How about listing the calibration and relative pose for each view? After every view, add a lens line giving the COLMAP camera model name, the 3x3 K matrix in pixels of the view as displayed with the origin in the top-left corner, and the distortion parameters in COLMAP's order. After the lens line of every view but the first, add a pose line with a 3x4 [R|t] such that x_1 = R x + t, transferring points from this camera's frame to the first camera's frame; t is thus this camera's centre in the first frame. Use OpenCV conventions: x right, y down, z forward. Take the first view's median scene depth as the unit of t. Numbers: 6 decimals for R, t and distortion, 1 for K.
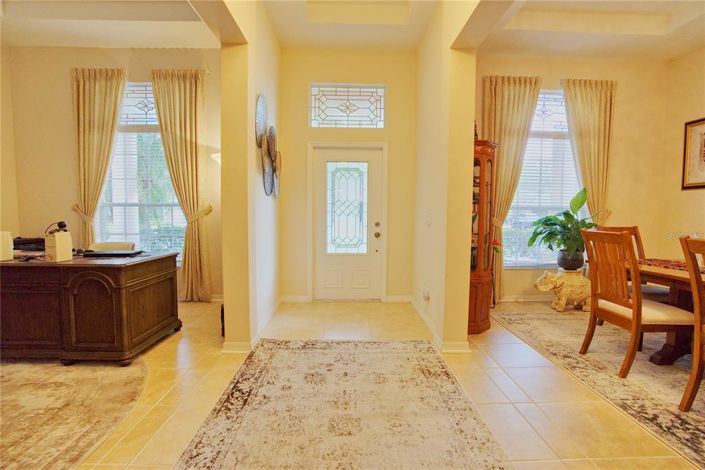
lens RADIAL K [[324.7, 0, 355.3], [0, 324.7, 233.6], [0, 0, 1]] dist [-0.067810, 0.024975]
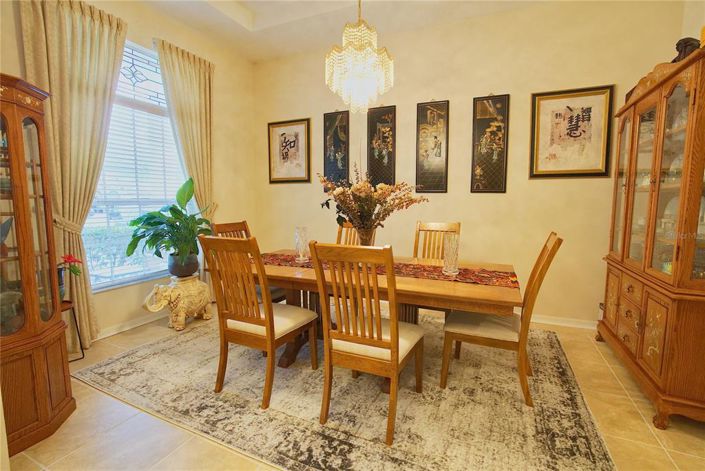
lens RADIAL K [[324.7, 0, 355.3], [0, 324.7, 234.1], [0, 0, 1]] dist [-0.067810, 0.024975]
pose [[0.436906, -0.098757, 0.894069, 0.138329], [0.060978, 0.994920, 0.080099, -0.036300], [-0.897438, 0.019523, 0.440709, 0.226925]]
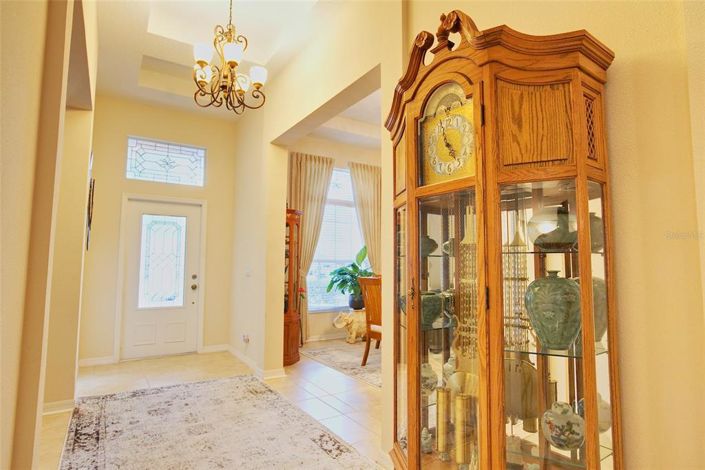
lens RADIAL K [[385.7, 0, 352.5], [0, 385.7, 235.0], [0, 0, 1]] dist [-0.001892, -0.000208]
pose [[0.853830, 0.037471, 0.519201, -0.157170], [0.035275, 0.990948, -0.129527, 0.017799], [-0.519355, 0.128909, 0.844780, -0.342232]]
